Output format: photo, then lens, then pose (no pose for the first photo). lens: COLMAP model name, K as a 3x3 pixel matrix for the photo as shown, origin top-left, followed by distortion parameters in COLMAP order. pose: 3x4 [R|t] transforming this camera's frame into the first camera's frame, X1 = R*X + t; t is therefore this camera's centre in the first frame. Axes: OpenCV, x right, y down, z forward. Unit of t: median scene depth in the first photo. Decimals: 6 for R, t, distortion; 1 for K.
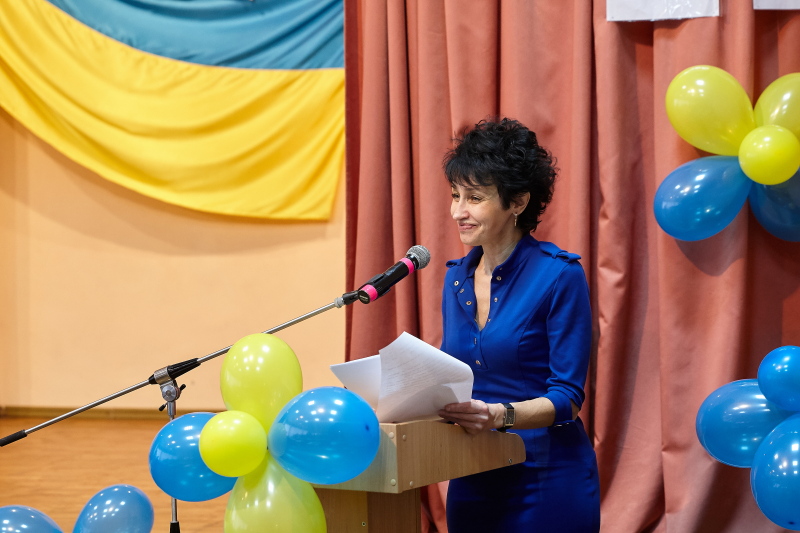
lens RADIAL K [[2008.7, 0, 399.1], [0, 2008.7, 267.3], [0, 0, 1]] dist [0.162569, 0.000000]
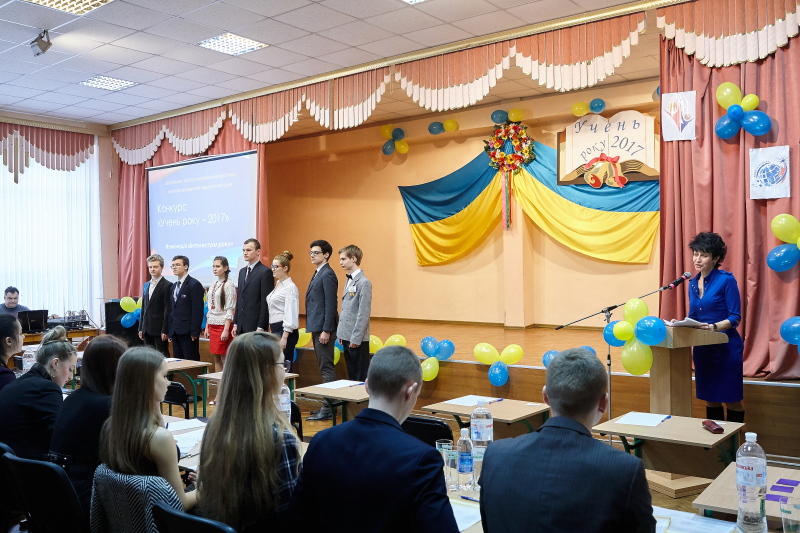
lens RADIAL K [[731.4, 0, 403.6], [0, 731.4, 264.2], [0, 0, 1]] dist [-0.054249, 0.000000]
pose [[0.942353, 0.008969, -0.334501, -0.024826], [-0.015011, 0.999767, -0.015484, 0.001185], [0.334284, 0.019613, 0.942268, -0.199406]]
